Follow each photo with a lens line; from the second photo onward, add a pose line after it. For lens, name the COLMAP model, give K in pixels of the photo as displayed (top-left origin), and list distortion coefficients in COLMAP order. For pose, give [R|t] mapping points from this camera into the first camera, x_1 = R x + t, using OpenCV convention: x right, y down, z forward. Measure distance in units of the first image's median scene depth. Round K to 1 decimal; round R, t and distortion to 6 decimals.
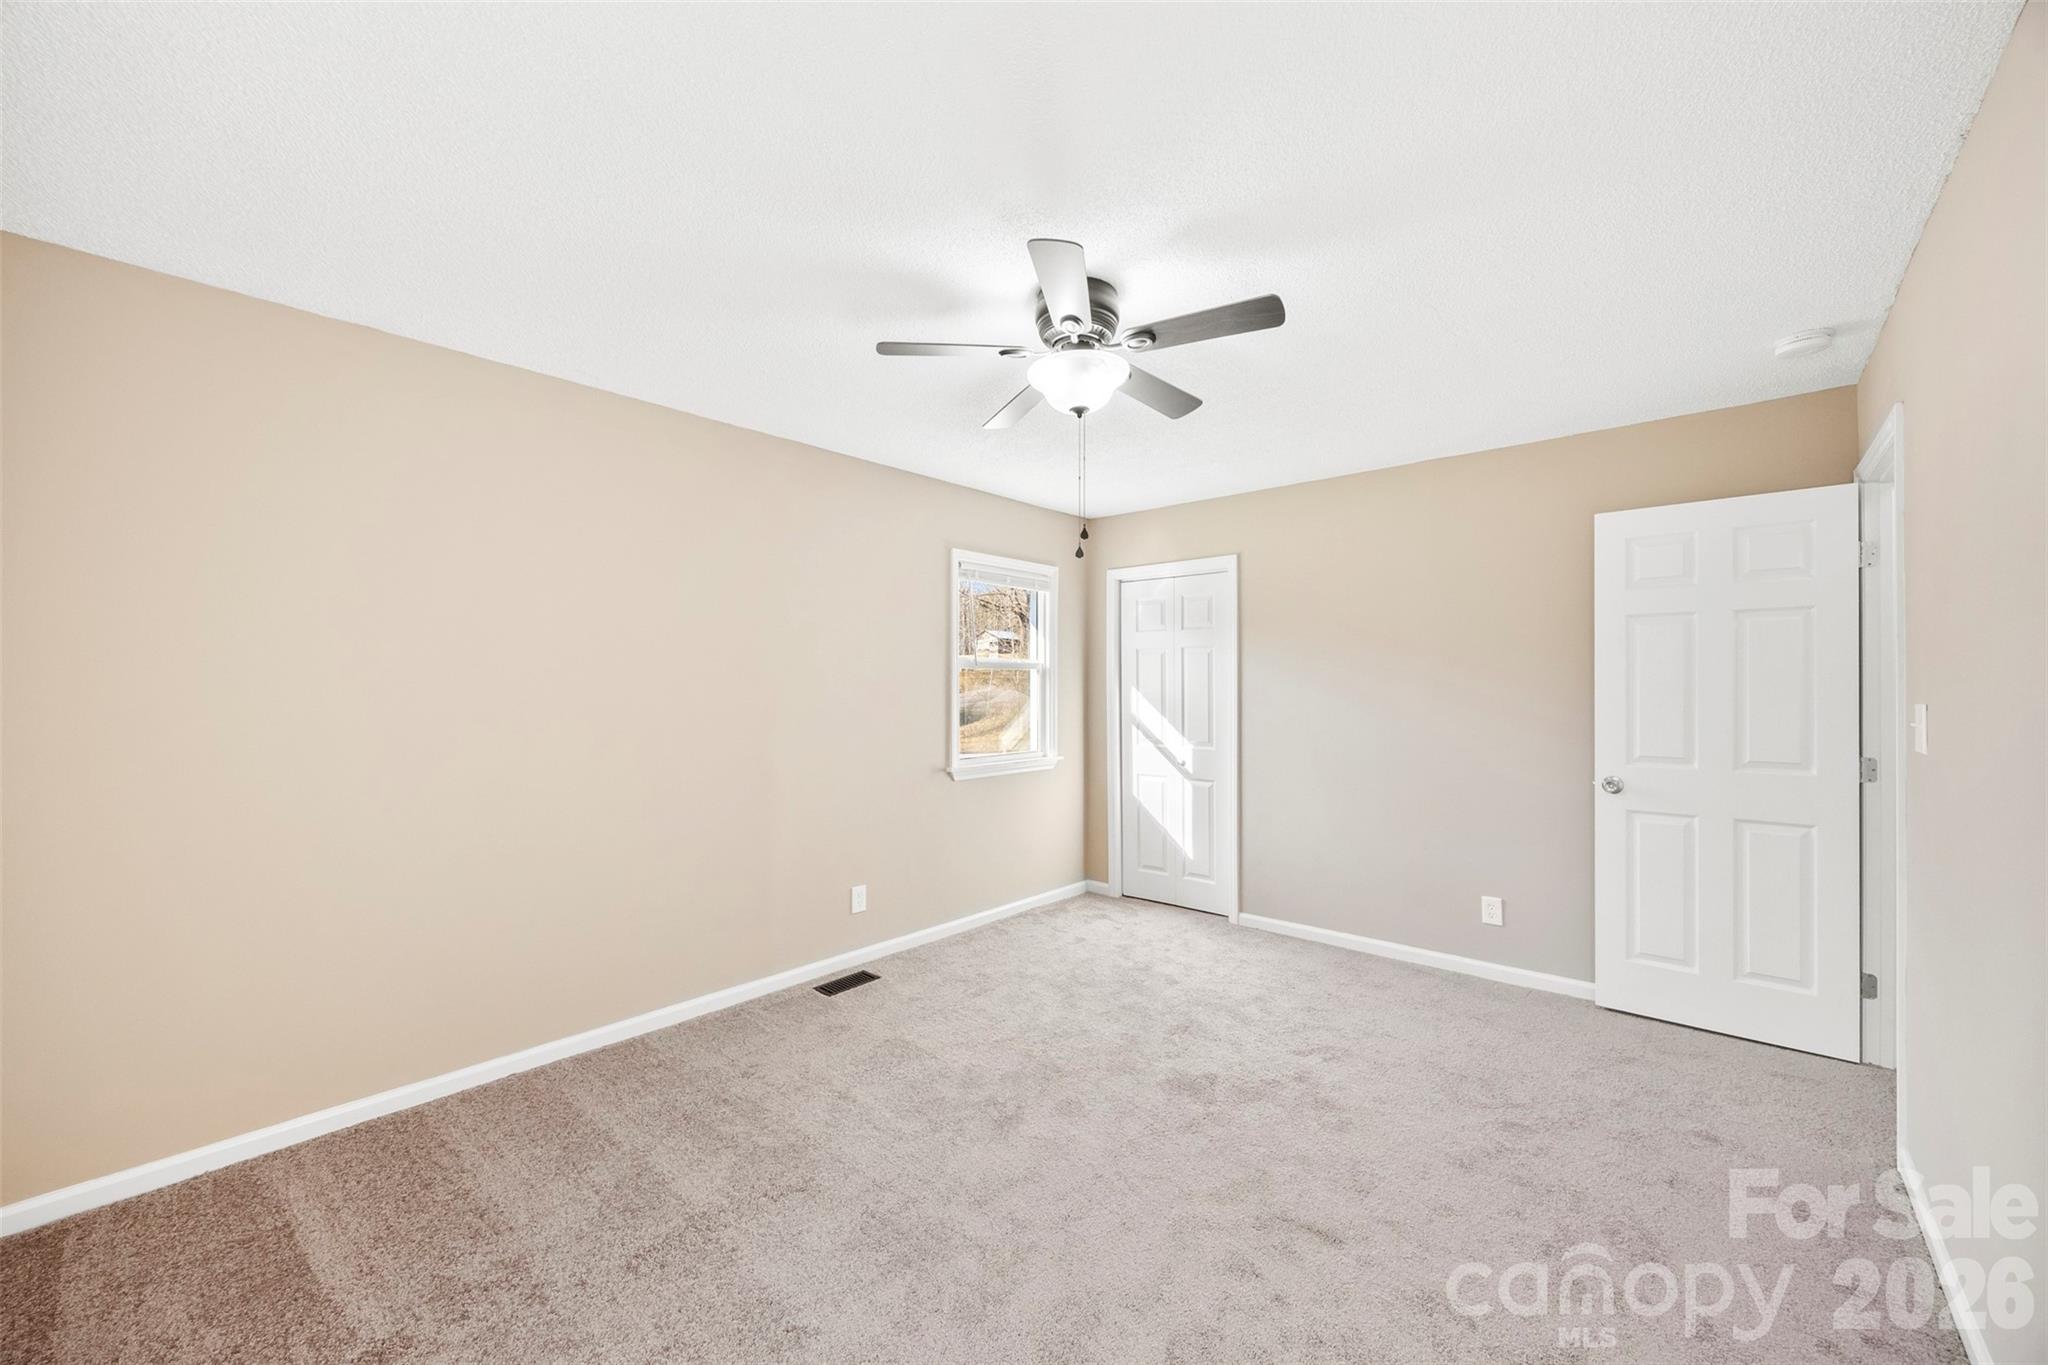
lens RADIAL K [[789.7, 0, 1024.5], [0, 789.7, 683.8], [0, 0, 1]] dist [-0.003168, -0.000209]
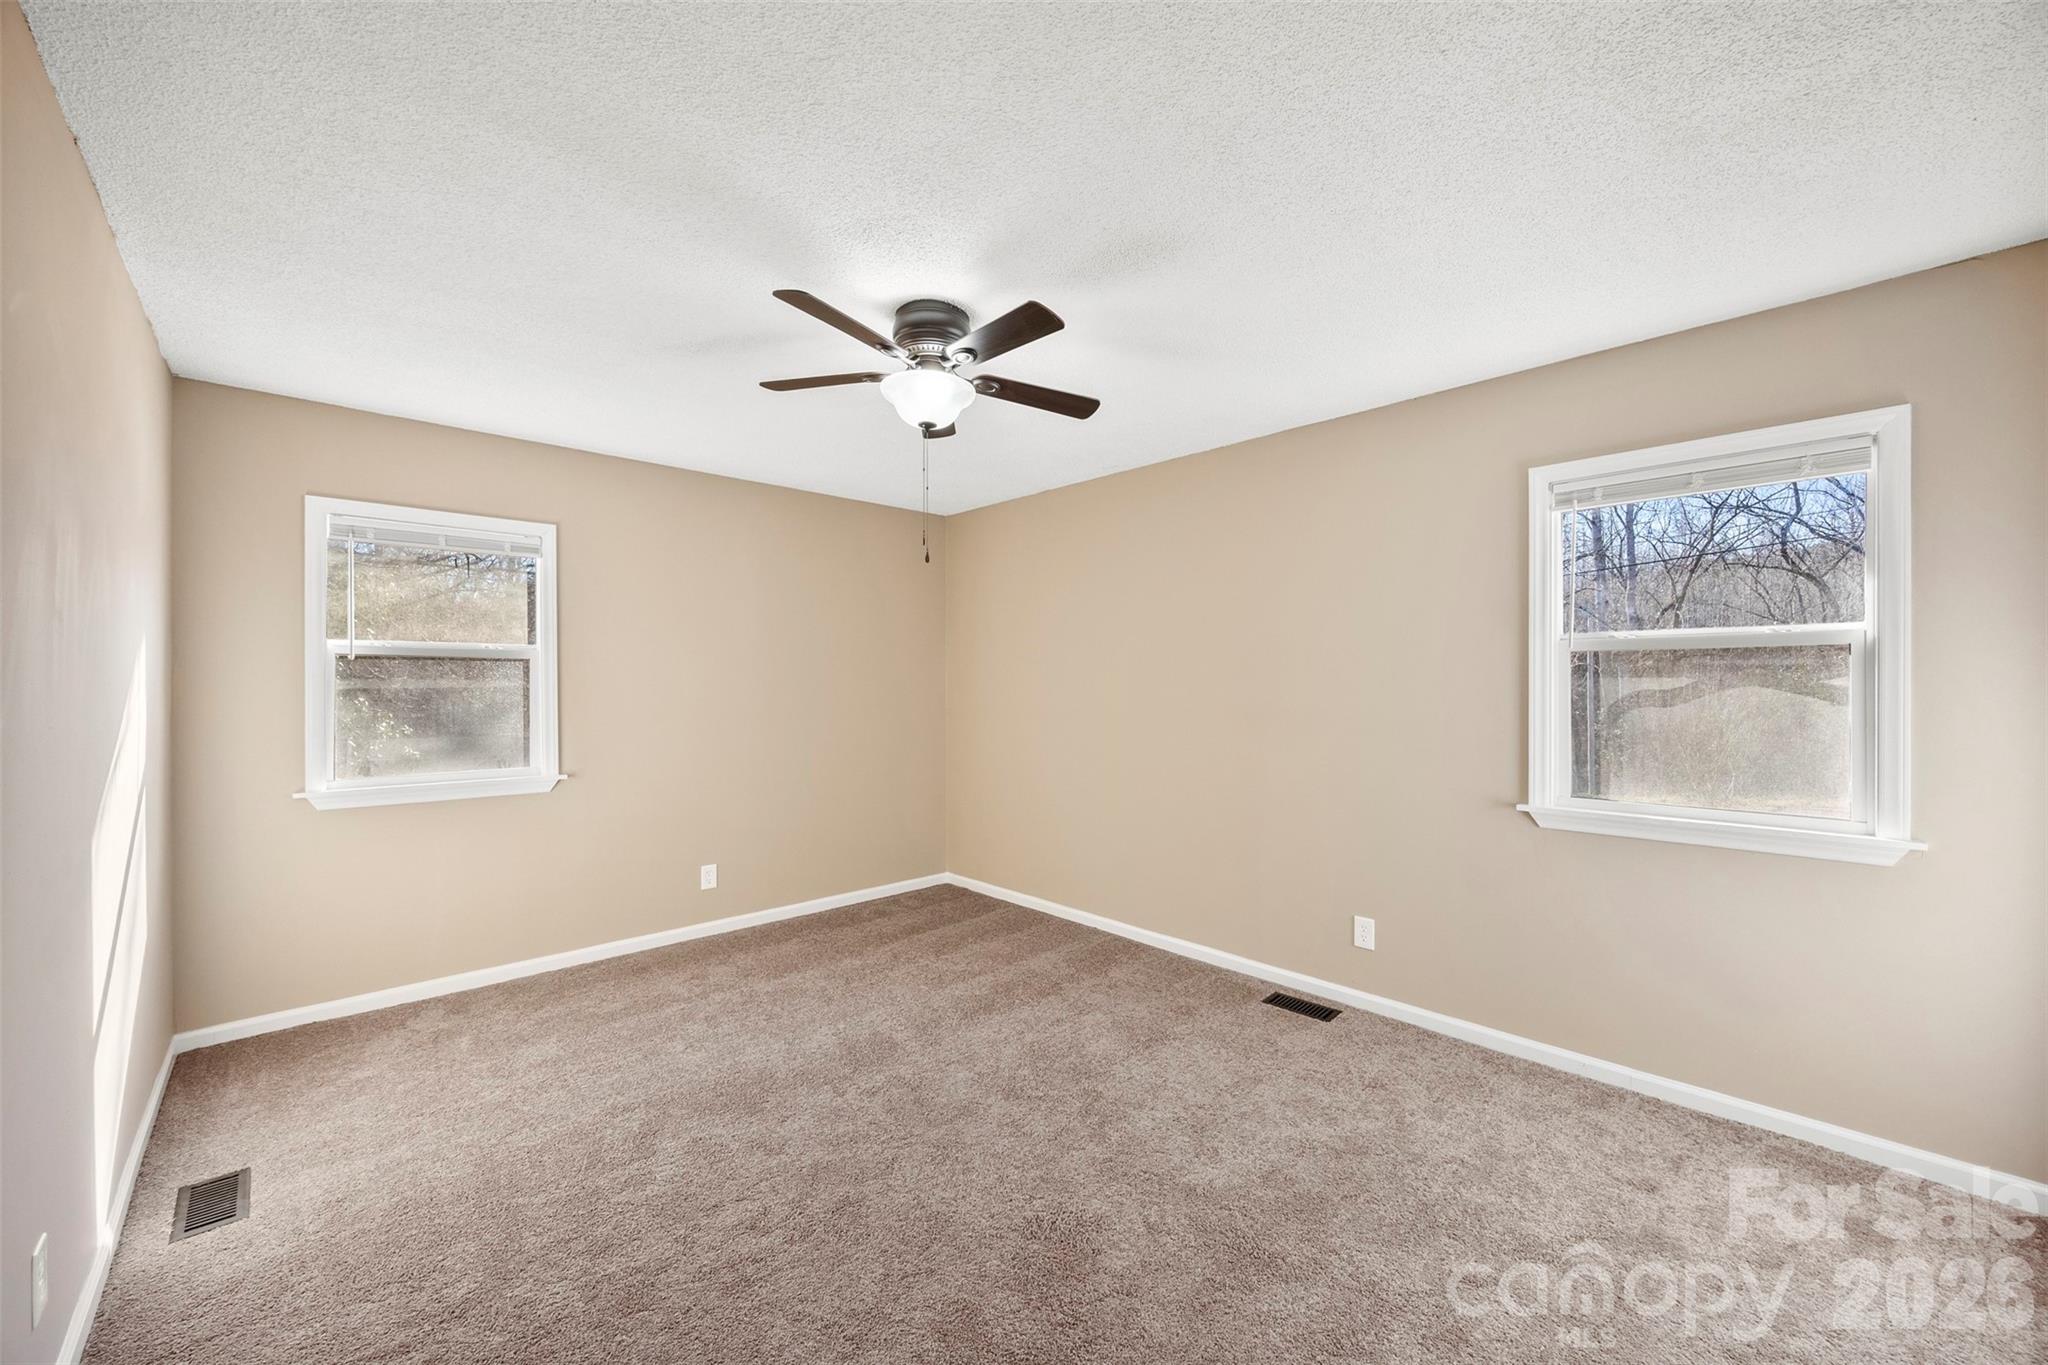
lens RADIAL K [[789.7, 0, 1033.5], [0, 789.7, 683.9], [0, 0, 1]] dist [-0.003168, -0.000209]
pose [[-0.090159, 0.005428, -0.995913, 0.714940], [0.007706, 0.999959, 0.004753, -0.001884], [0.995898, -0.007246, -0.090198, 0.779194]]
